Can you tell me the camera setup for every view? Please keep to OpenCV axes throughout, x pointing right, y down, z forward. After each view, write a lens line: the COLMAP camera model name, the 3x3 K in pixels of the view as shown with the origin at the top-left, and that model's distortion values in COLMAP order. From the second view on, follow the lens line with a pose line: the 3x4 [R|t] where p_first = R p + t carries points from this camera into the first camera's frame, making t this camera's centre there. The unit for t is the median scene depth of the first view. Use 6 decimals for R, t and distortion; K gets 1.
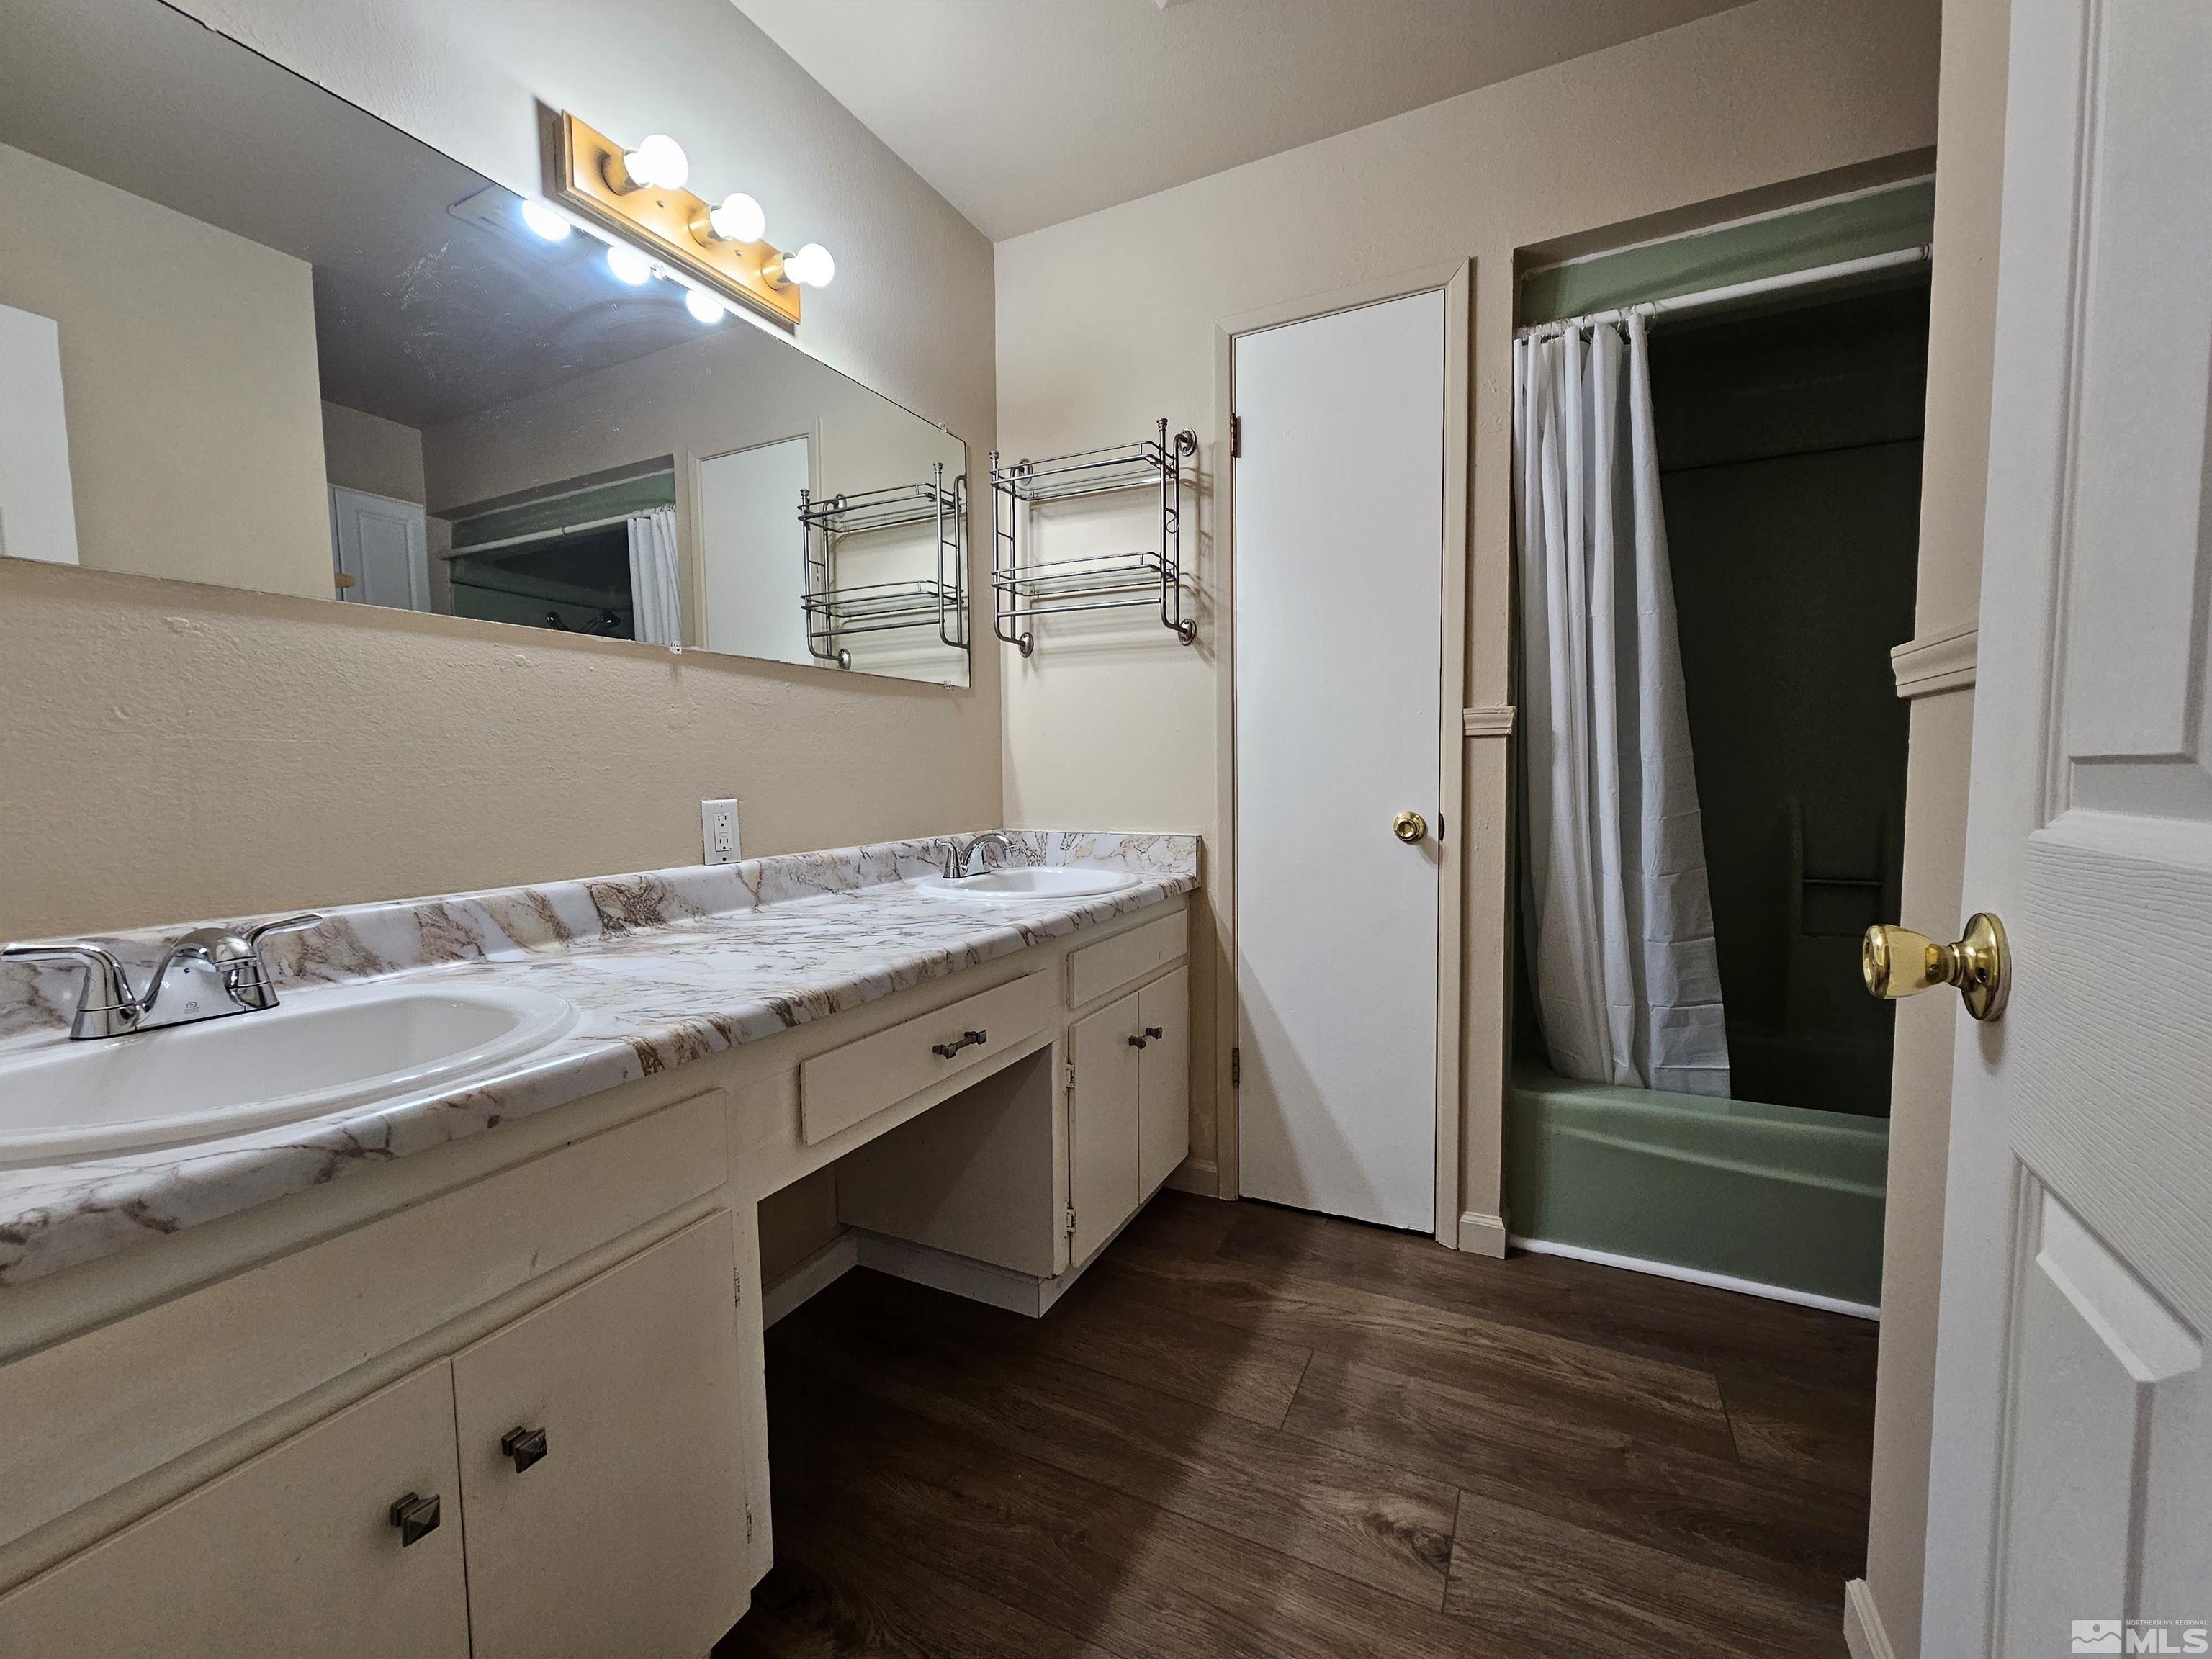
lens RADIAL K [[901.3, 0, 1106.0], [0, 901.3, 829.5], [0, 0, 1]] dist [-0.009688, -0.000119]
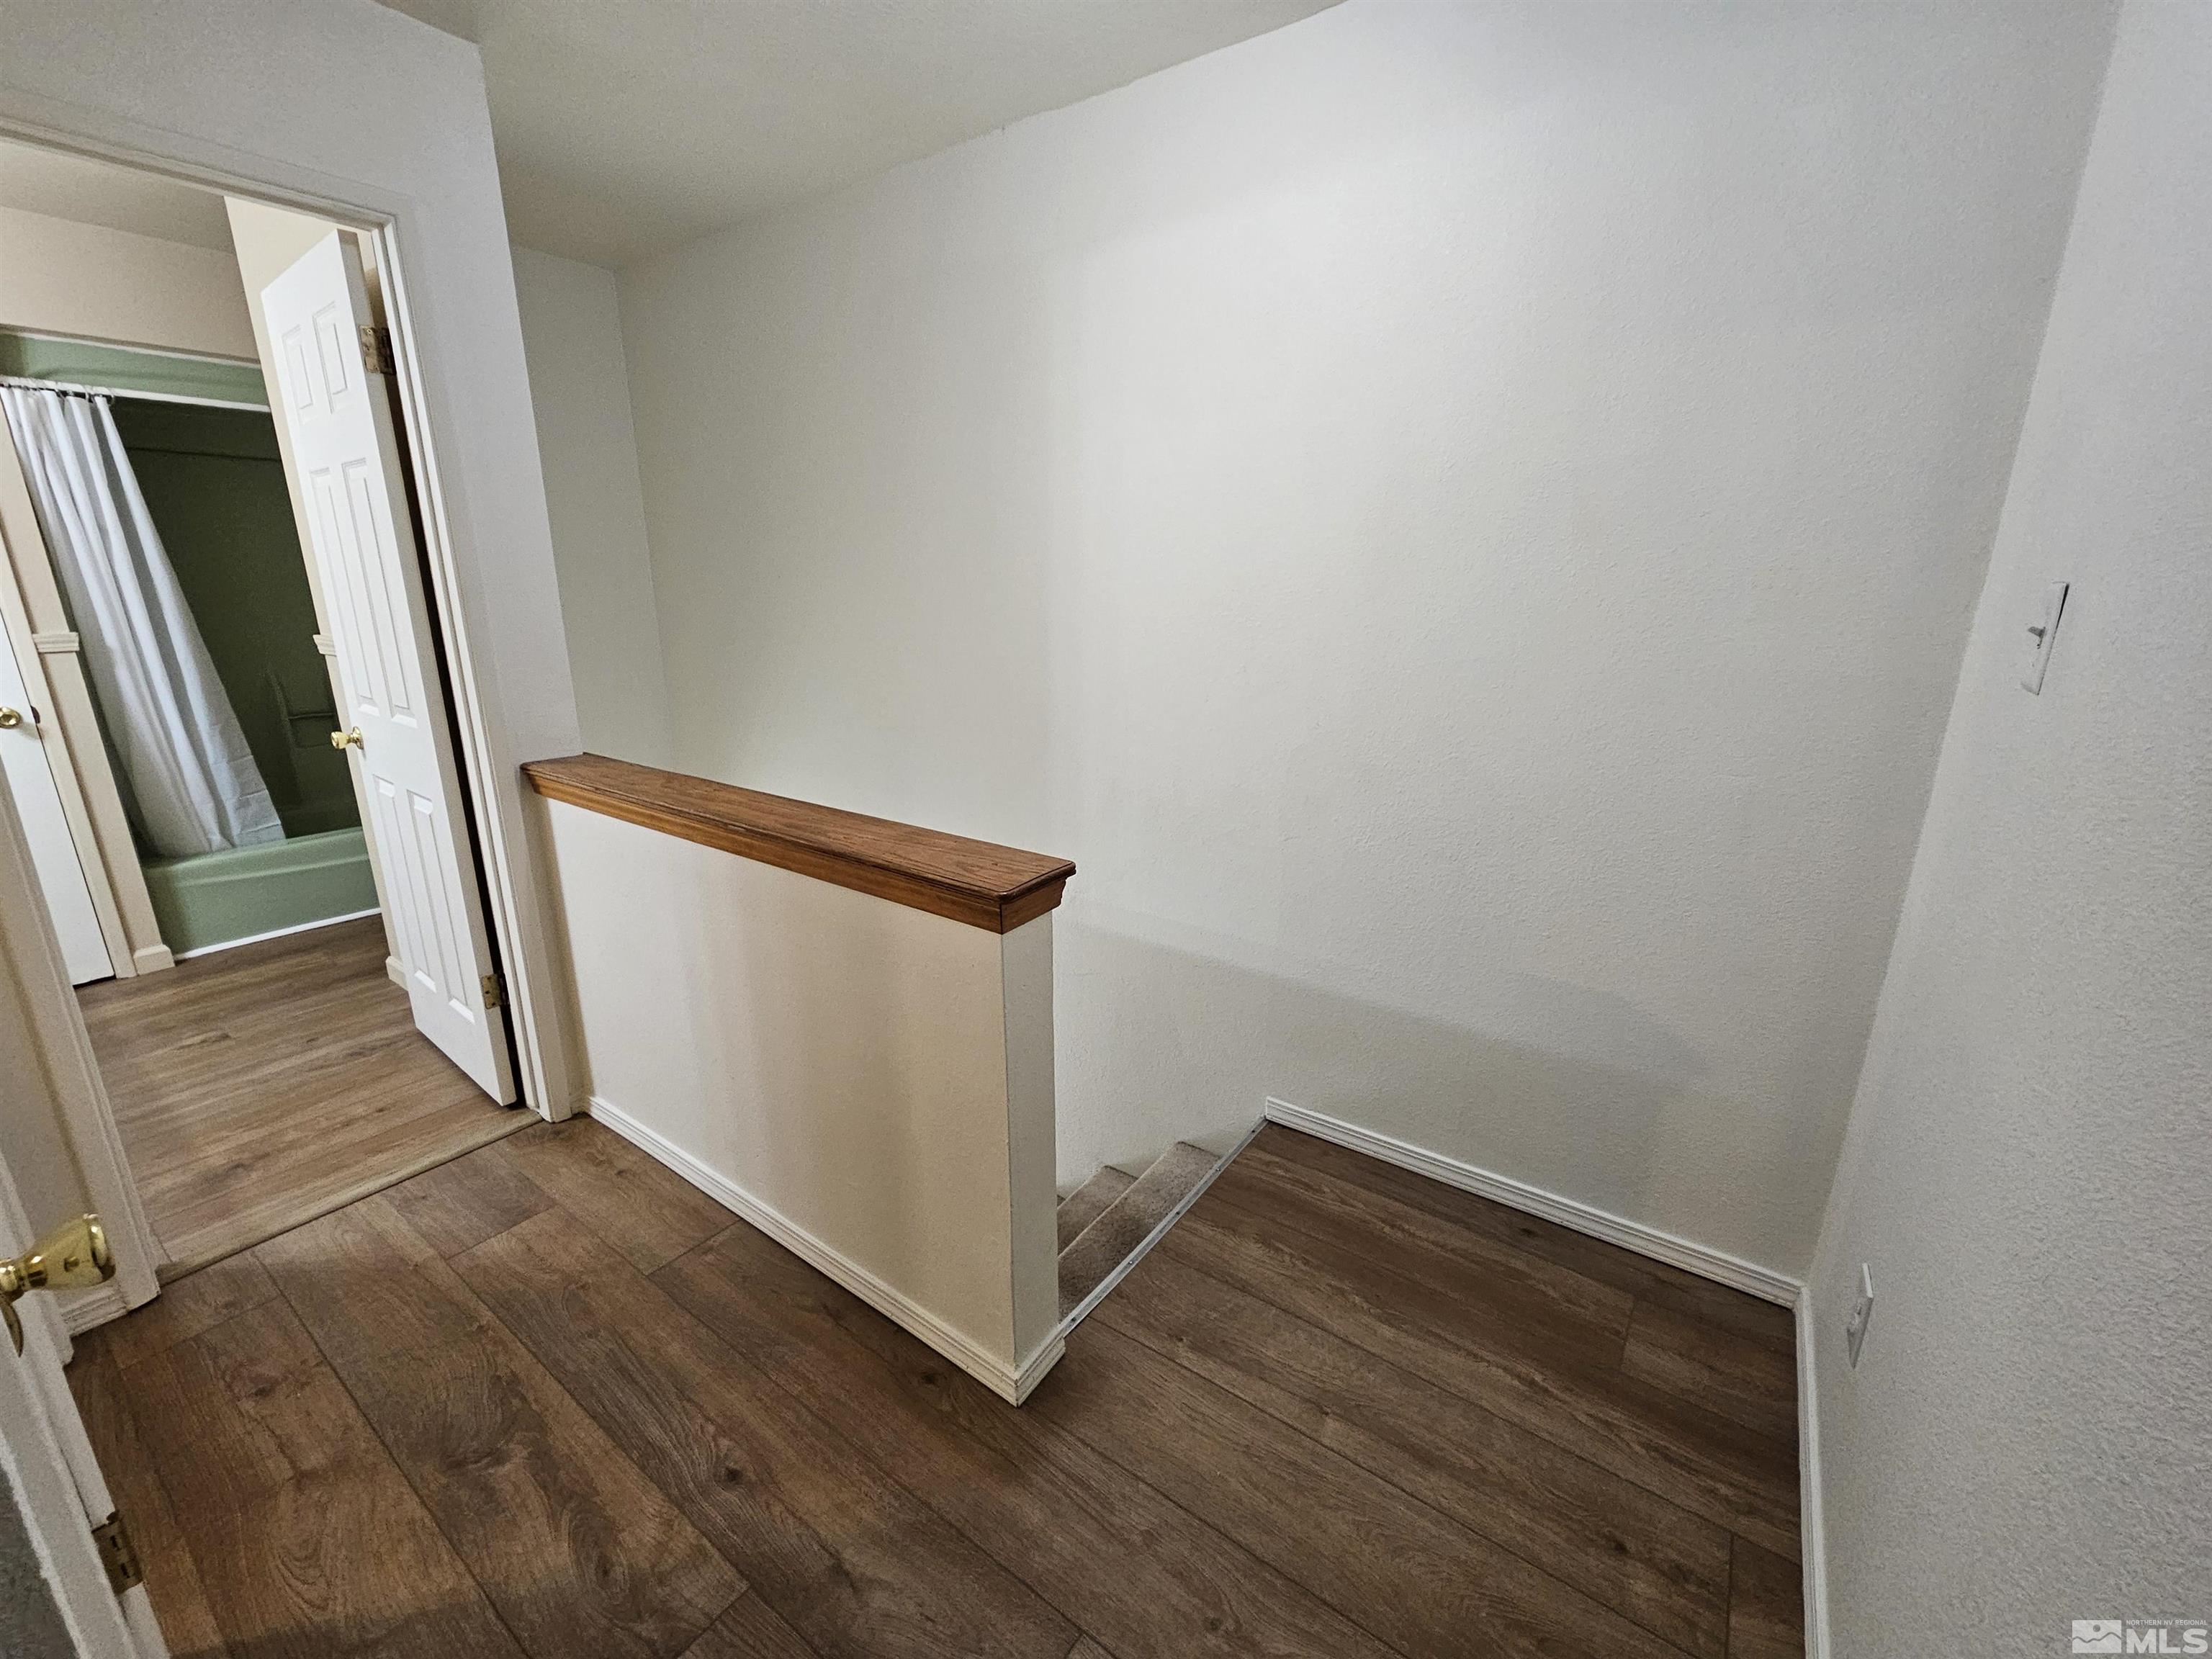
lens RADIAL K [[908.5, 0, 1110.9], [0, 908.5, 831.0], [0, 0, 1]] dist [-0.000300, 0.000771]
pose [[0.151452, -0.252872, 0.955572, -1.047334], [0.056061, 0.967365, 0.247107, -0.109302], [-0.986874, 0.016145, 0.160686, -1.236991]]
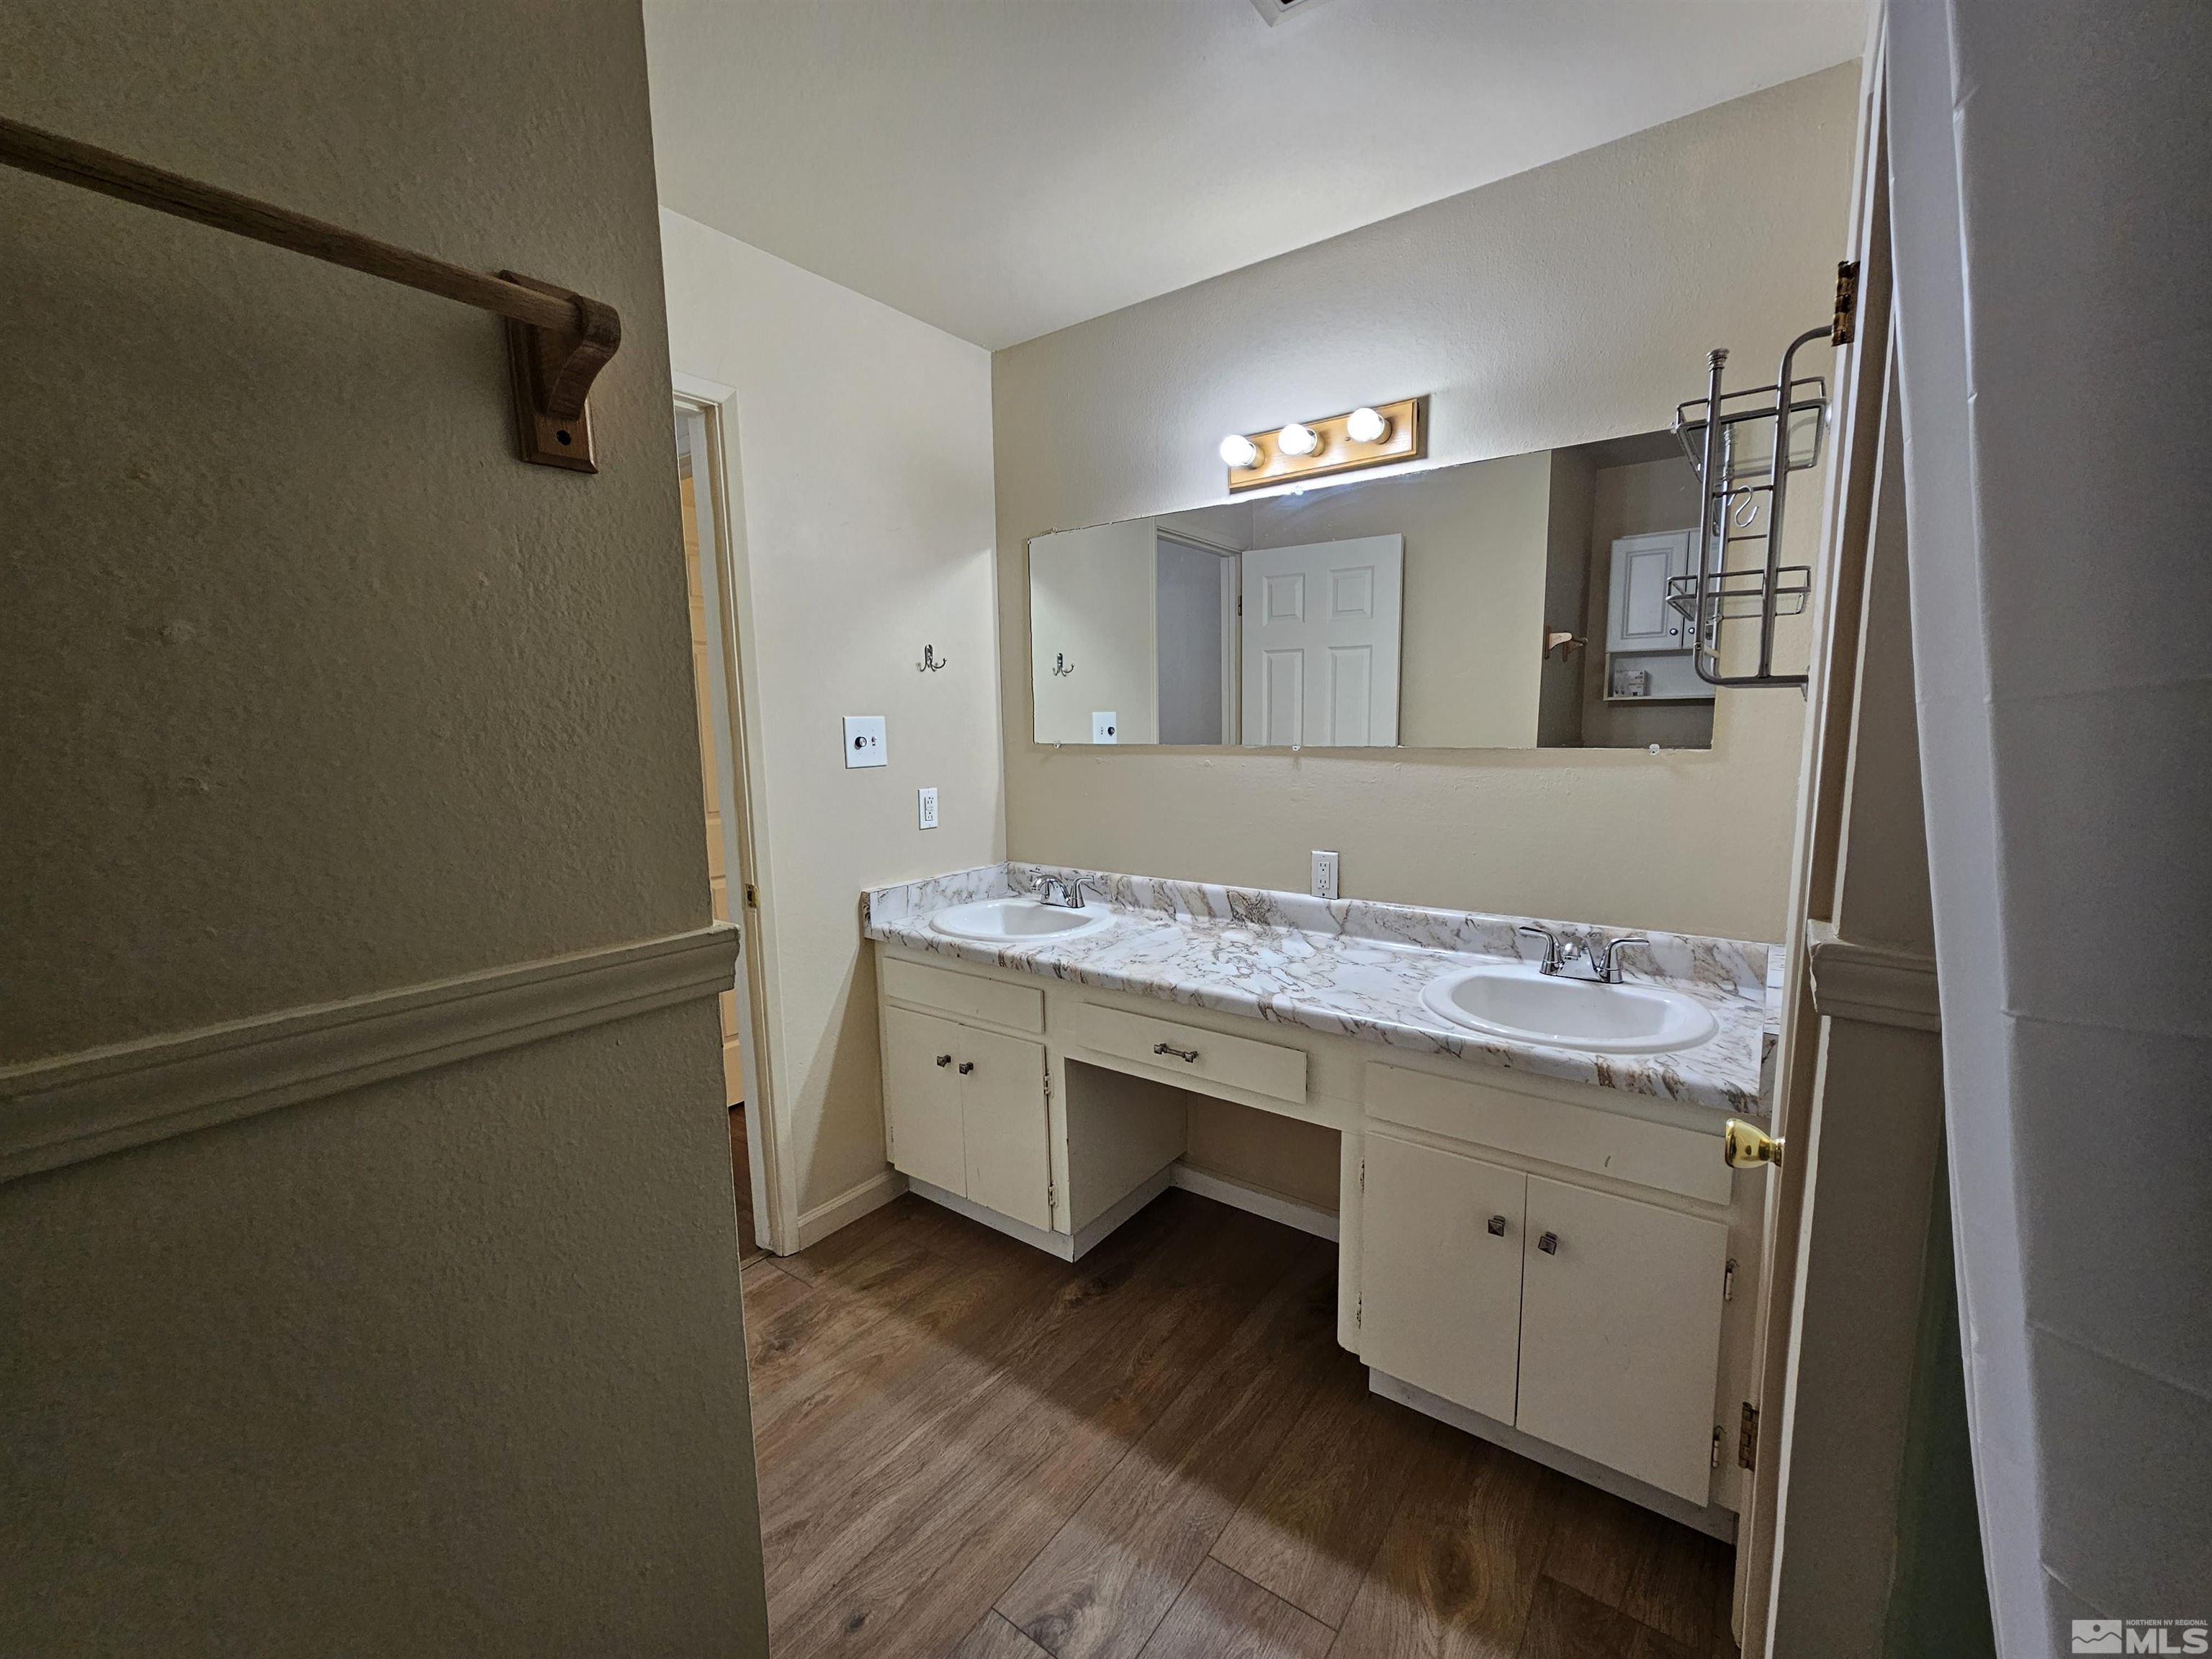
lens RADIAL K [[910.8, 0, 1107.5], [0, 910.8, 830.3], [0, 0, 1]] dist [0.000322, 0.000583]
pose [[-0.164475, 0.141129, -0.976233, 1.018879], [-0.045167, 0.987596, 0.150381, -0.269343], [0.985347, 0.068827, -0.156060, 0.915054]]
